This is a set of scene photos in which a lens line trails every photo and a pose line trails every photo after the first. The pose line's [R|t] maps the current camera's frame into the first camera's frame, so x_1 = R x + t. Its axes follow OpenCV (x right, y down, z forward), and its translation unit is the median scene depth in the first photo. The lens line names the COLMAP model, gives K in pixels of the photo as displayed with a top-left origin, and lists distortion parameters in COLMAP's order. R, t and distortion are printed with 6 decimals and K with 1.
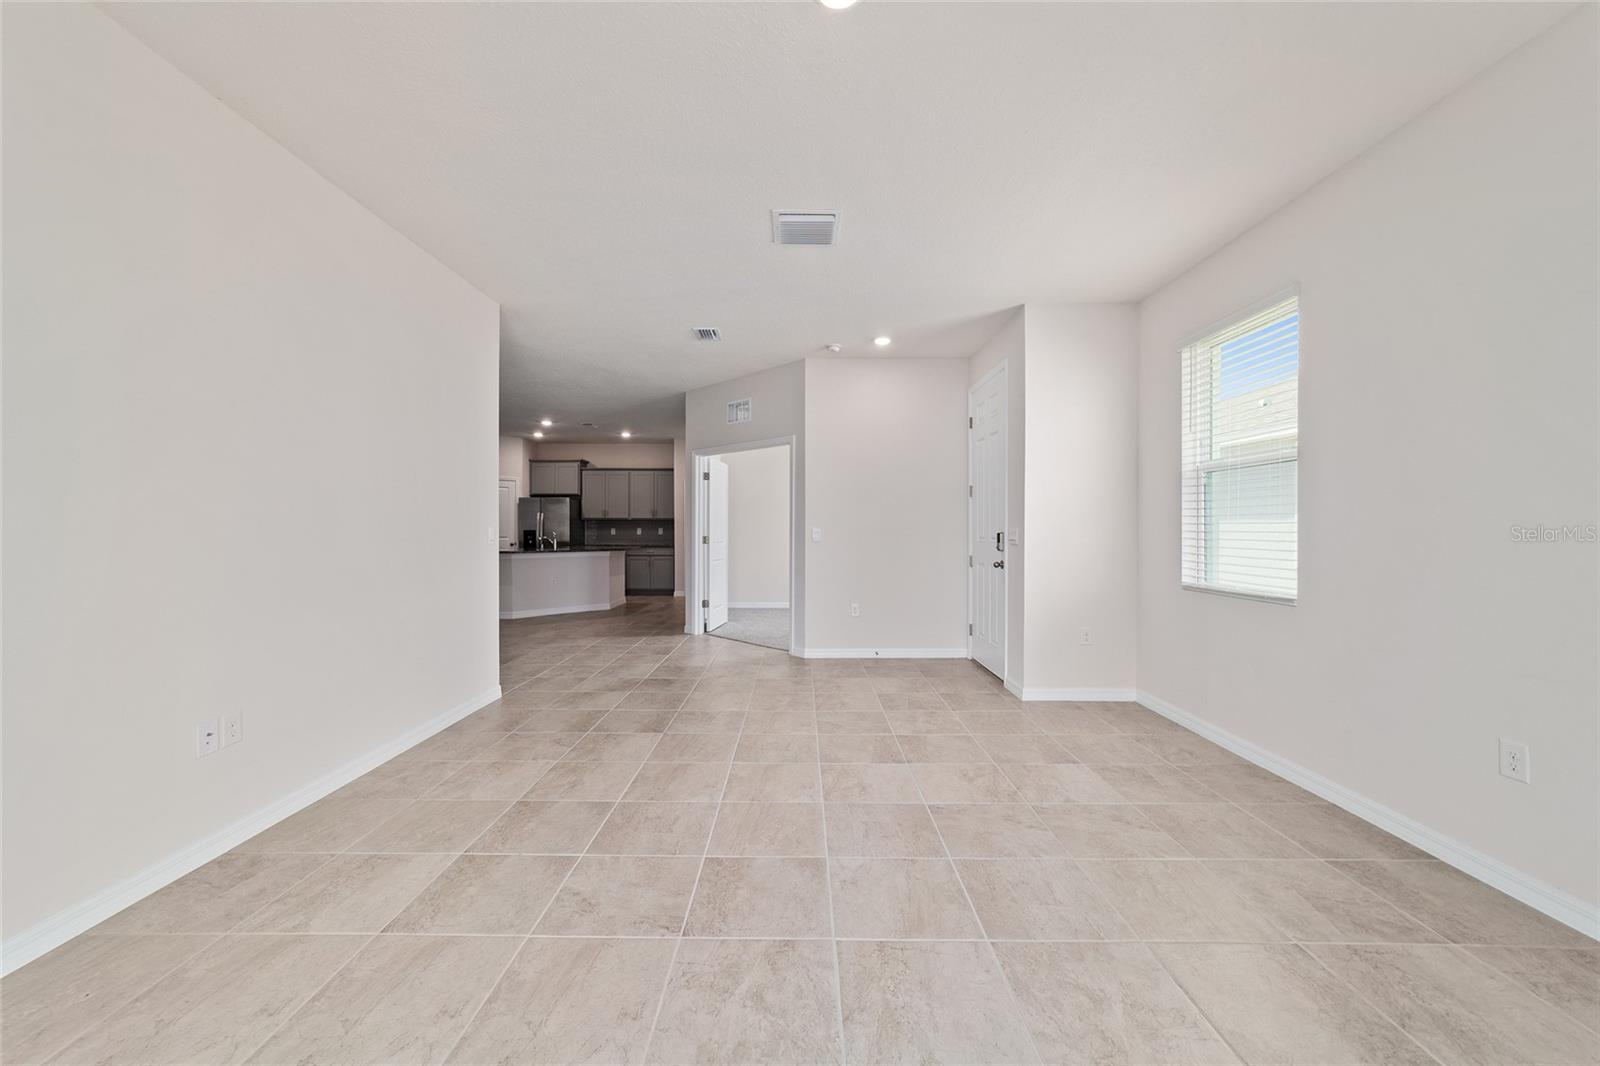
lens RADIAL K [[614.4, 0, 795.4], [0, 614.4, 529.3], [0, 0, 1]] dist [-0.015741, 0.007266]
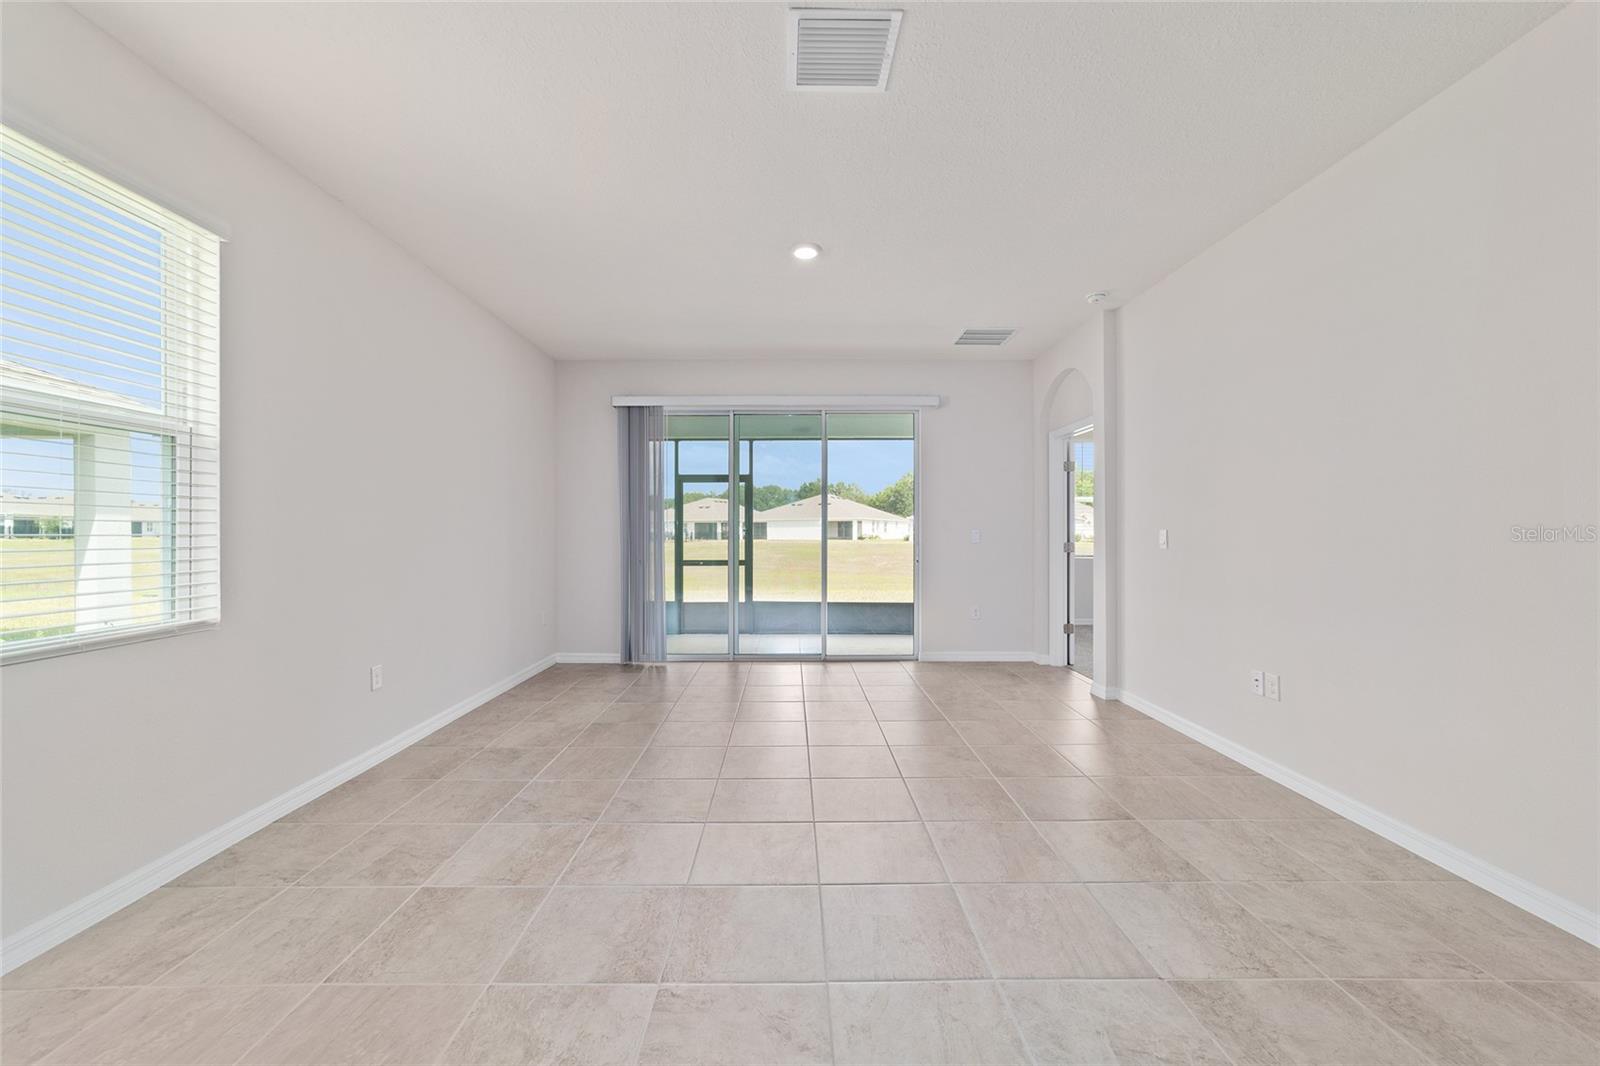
lens RADIAL K [[614.4, 0, 798.0], [0, 614.4, 531.4], [0, 0, 1]] dist [-0.015741, 0.007266]
pose [[-0.999780, -0.000629, -0.020970, 0.065794], [-0.000639, 1.000000, 0.000475, -0.001026], [0.020970, 0.000488, -0.999780, 1.426890]]
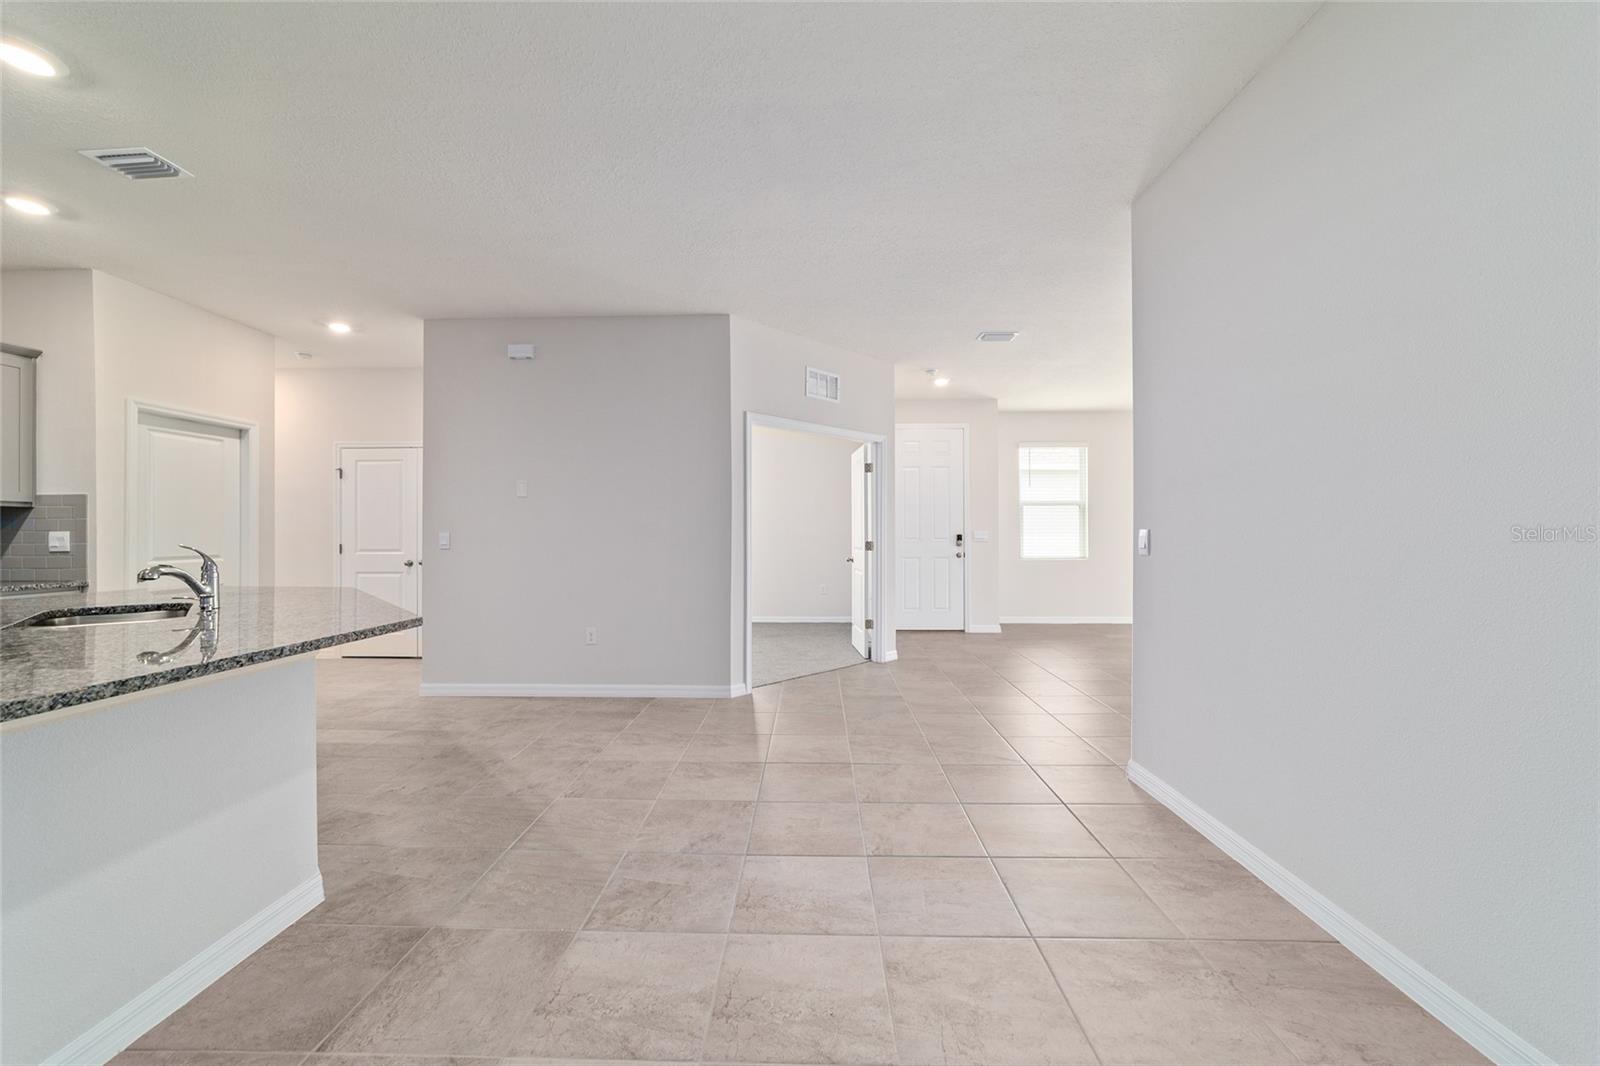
lens RADIAL K [[614.4, 0, 789.3], [0, 614.4, 528.6], [0, 0, 1]] dist [-0.015741, 0.007266]
pose [[0.029107, 0.007249, 0.999550, -1.559550], [0.004252, 0.999964, -0.007376, 0.001201], [-0.999567, 0.004465, 0.029075, 1.789851]]
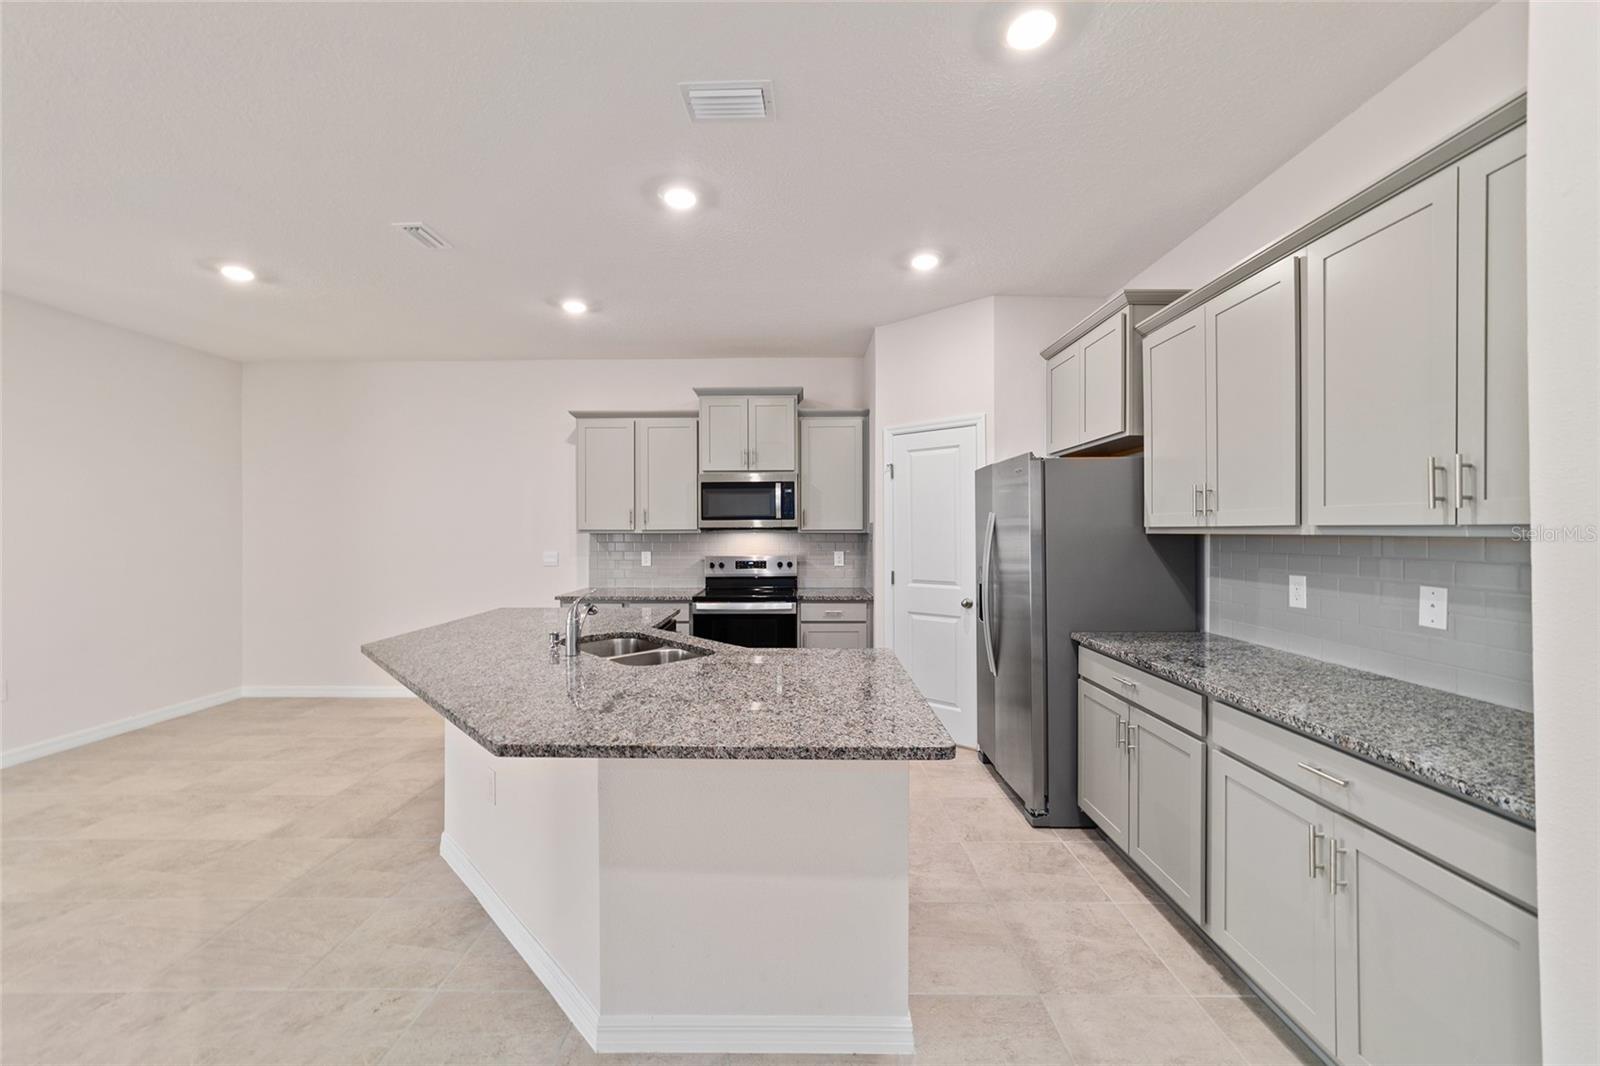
lens RADIAL K [[614.4, 0, 798.7], [0, 614.4, 529.0], [0, 0, 1]] dist [-0.015741, 0.007266]
pose [[0.003009, -0.003283, -0.999990, -0.310219], [0.000481, 0.999994, -0.003282, -0.052056], [0.999995, -0.000471, 0.003011, 2.638607]]
